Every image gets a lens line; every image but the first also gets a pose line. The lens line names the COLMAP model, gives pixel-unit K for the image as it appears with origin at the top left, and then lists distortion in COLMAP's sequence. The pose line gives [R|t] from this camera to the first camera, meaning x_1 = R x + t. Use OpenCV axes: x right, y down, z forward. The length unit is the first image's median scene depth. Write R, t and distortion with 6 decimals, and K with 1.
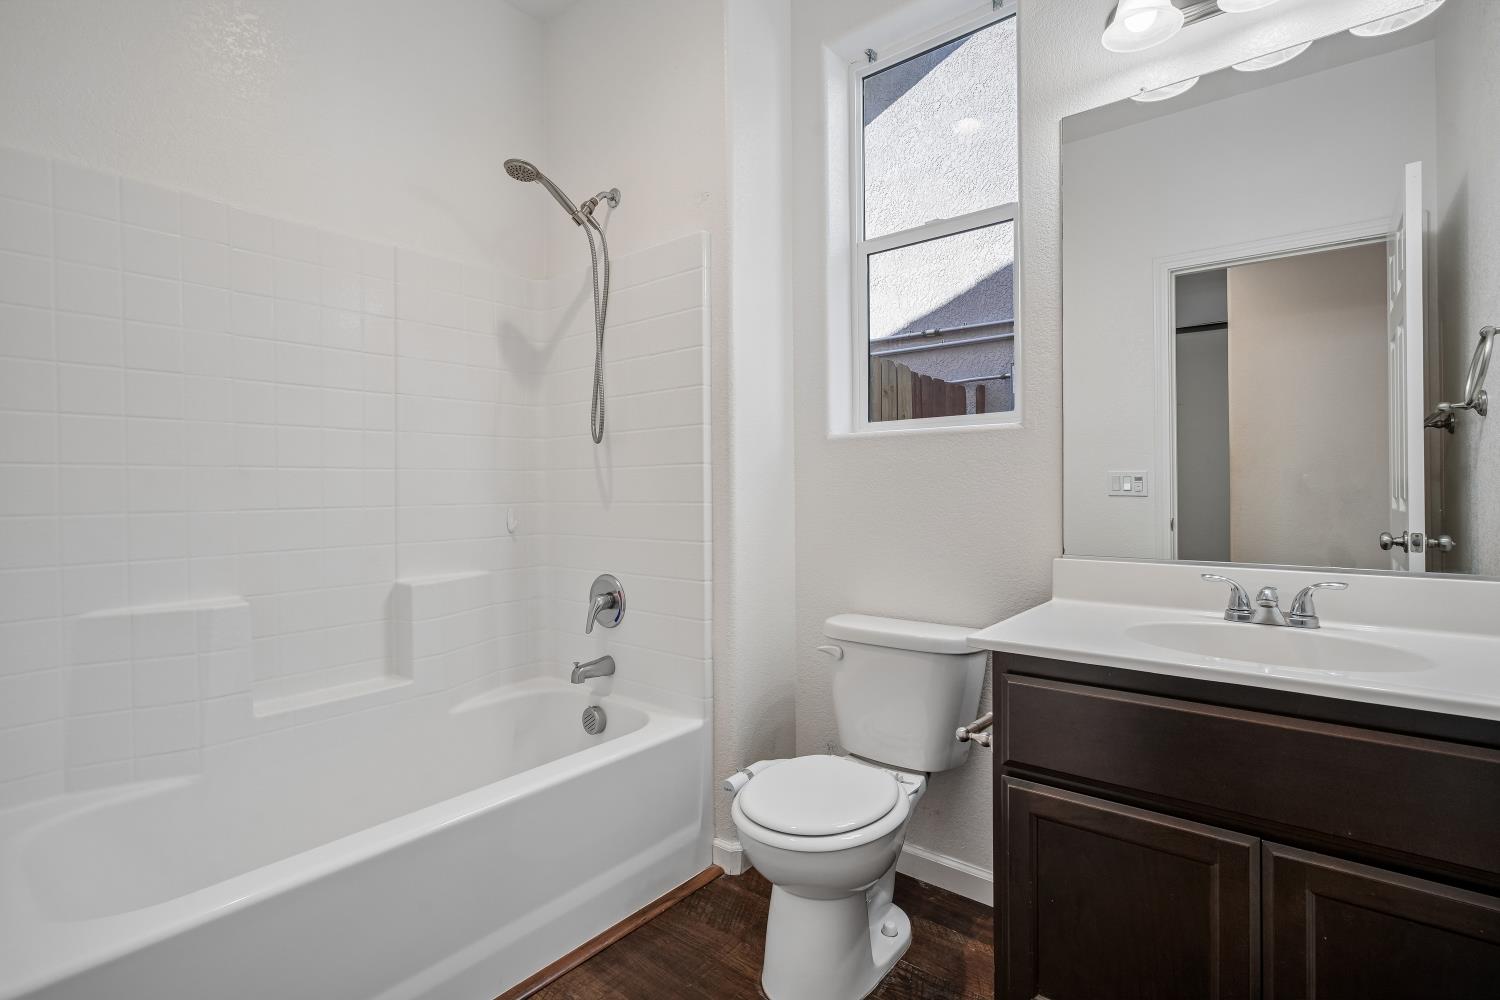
lens RADIAL K [[716.1, 0, 719.6], [0, 716.1, 506.6], [0, 0, 1]] dist [-0.003299, -0.000565]
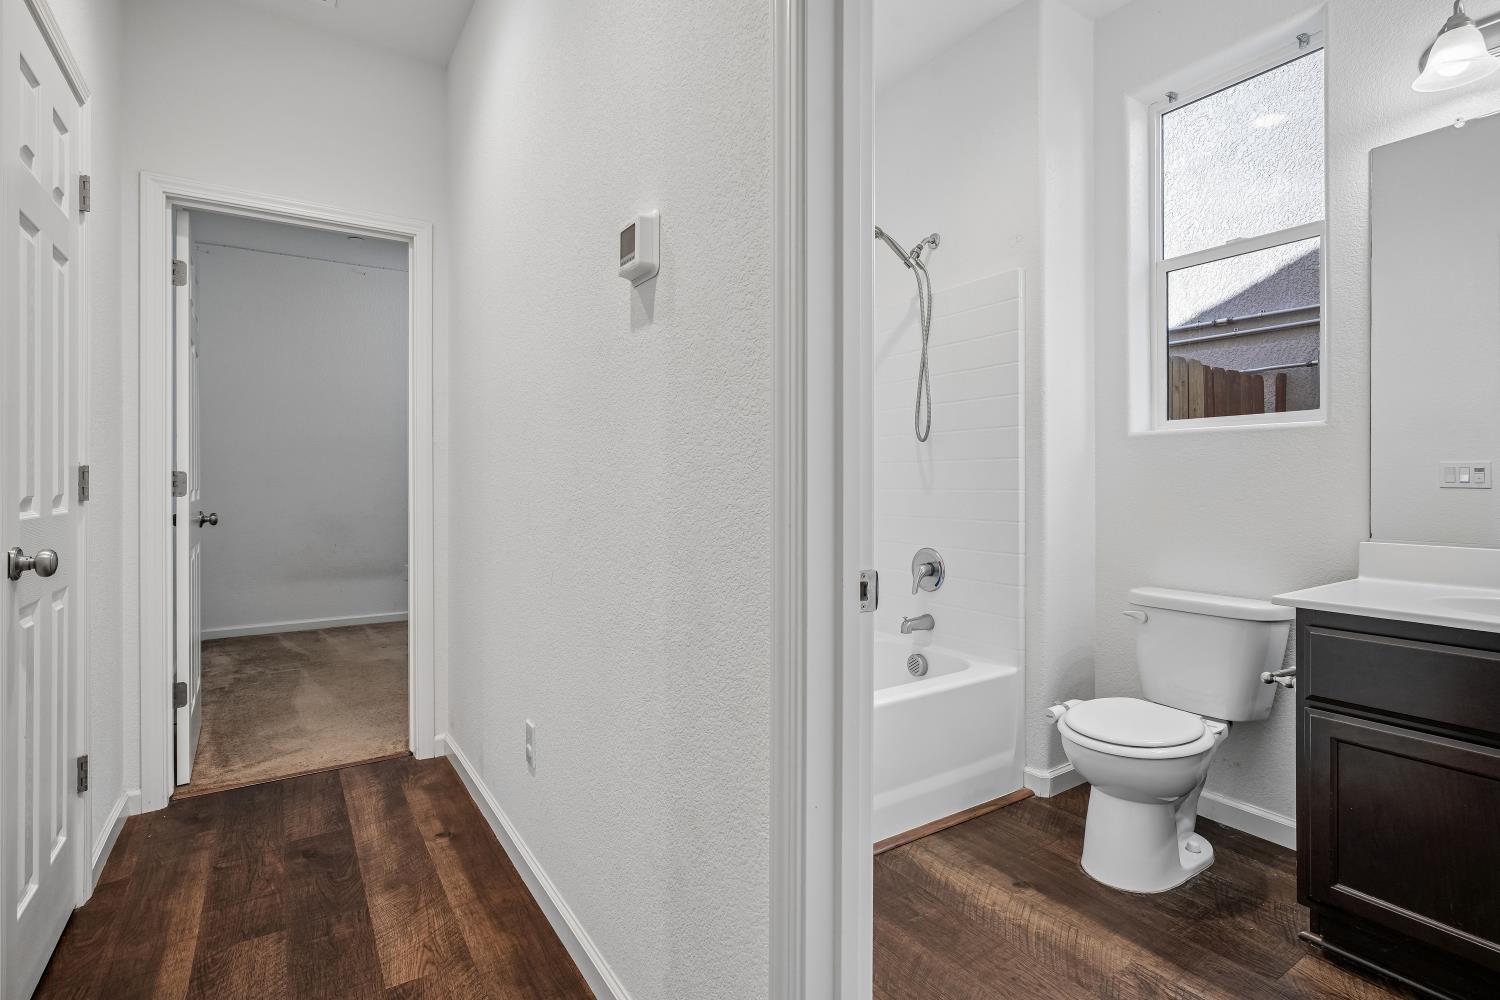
lens RADIAL K [[722.0, 0, 743.6], [0, 722.0, 491.7], [0, 0, 1]] dist [-0.002250, 0.001665]
pose [[0.958934, 0.008055, -0.283516, -0.123258], [-0.010187, 0.999930, -0.006044, 0.009674], [0.283448, 0.008684, 0.958948, -0.316210]]
